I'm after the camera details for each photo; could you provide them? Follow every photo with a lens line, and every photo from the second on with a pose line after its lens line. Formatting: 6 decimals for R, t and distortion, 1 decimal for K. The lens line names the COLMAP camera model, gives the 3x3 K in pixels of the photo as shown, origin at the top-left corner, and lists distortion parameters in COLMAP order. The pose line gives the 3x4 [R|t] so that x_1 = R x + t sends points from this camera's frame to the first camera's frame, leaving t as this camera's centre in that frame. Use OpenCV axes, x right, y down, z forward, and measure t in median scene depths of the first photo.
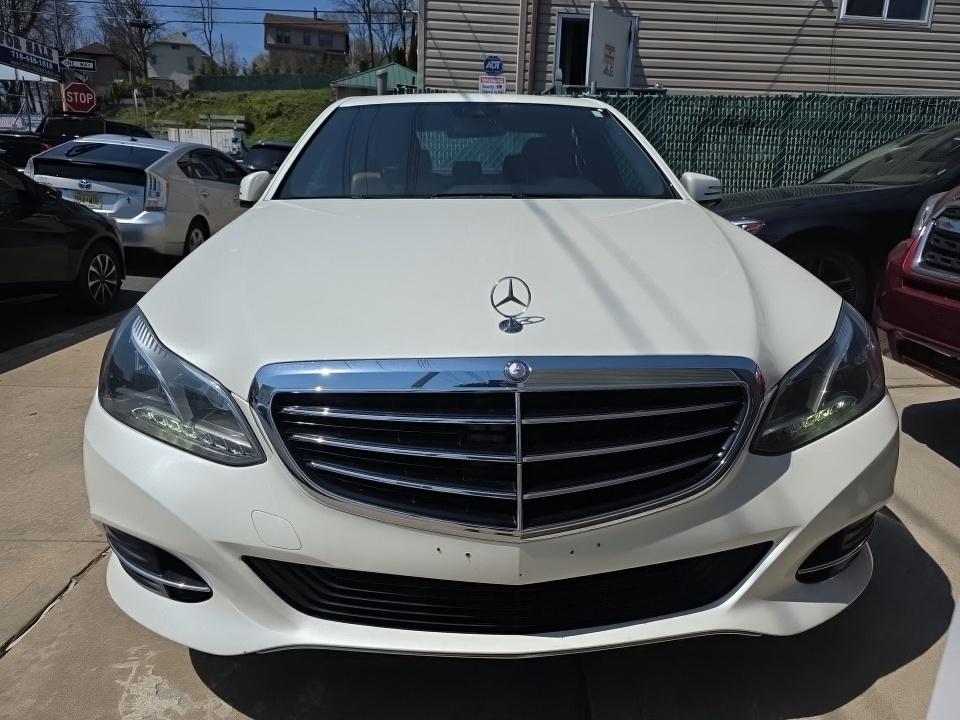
lens RADIAL K [[638.9, 0, 480.0], [0, 638.9, 360.0], [0, 0, 1]] dist [0.003066, -0.001452]
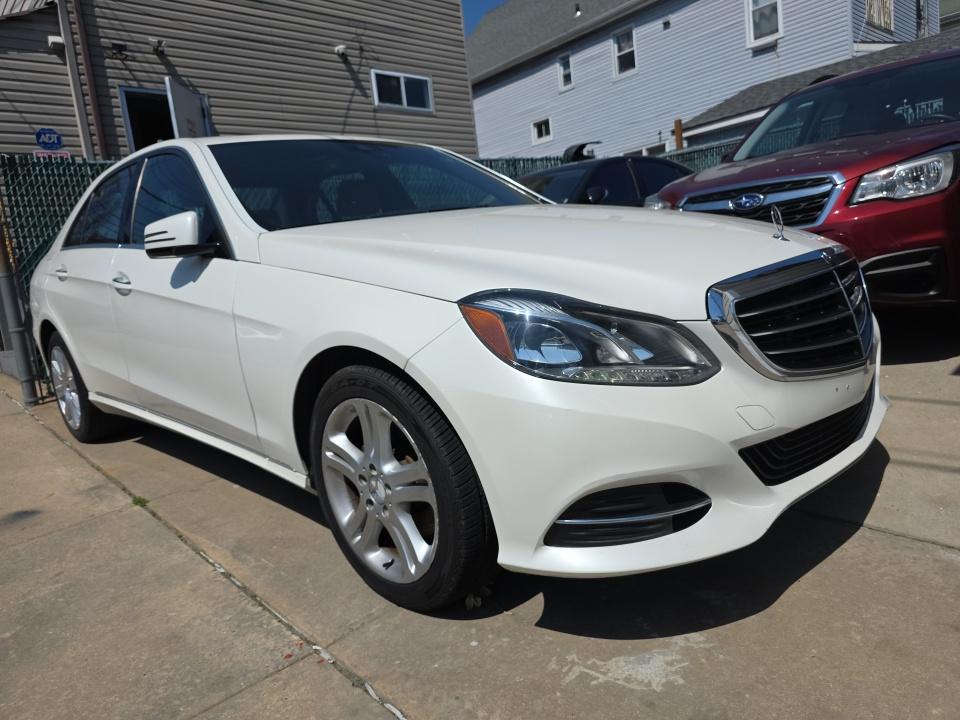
lens RADIAL K [[638.9, 0, 480.0], [0, 638.9, 360.0], [0, 0, 1]] dist [0.003066, -0.001452]
pose [[0.737071, -0.211790, 0.641772, -0.174787], [0.288538, 0.957344, -0.015453, 0.004496], [-0.611123, 0.196566, 0.766740, 0.046516]]
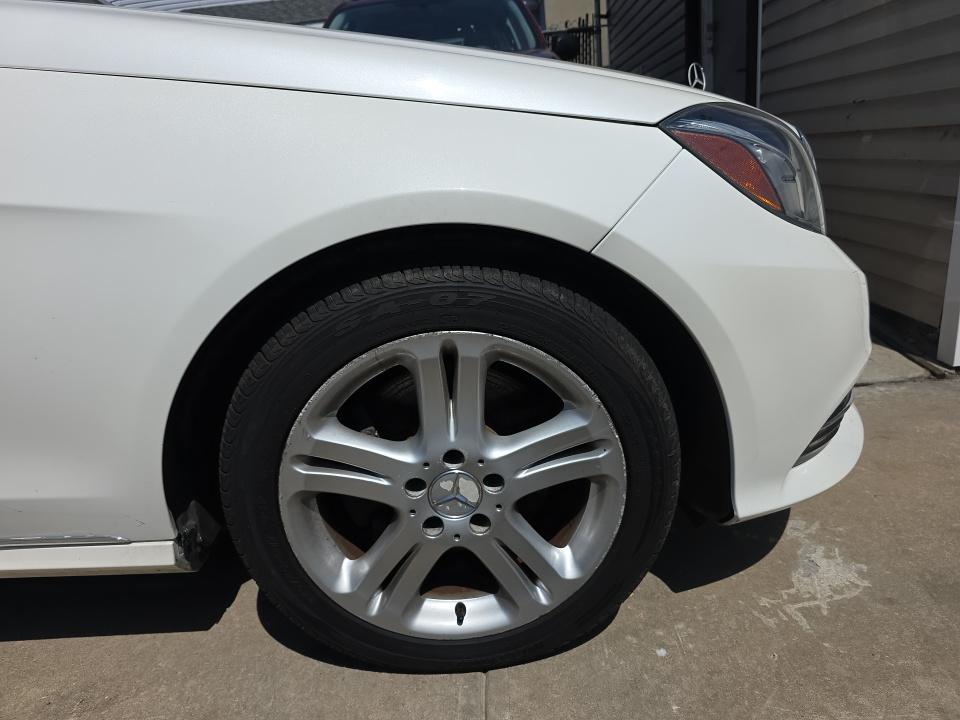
lens RADIAL K [[638.9, 0, 480.0], [0, 638.9, 360.0], [0, 0, 1]] dist [0.003066, -0.001452]
pose [[0.011938, -0.321531, 0.946824, -0.176145], [0.337071, 0.892764, 0.298923, -0.017533], [-0.941403, 0.315579, 0.119037, 0.178490]]
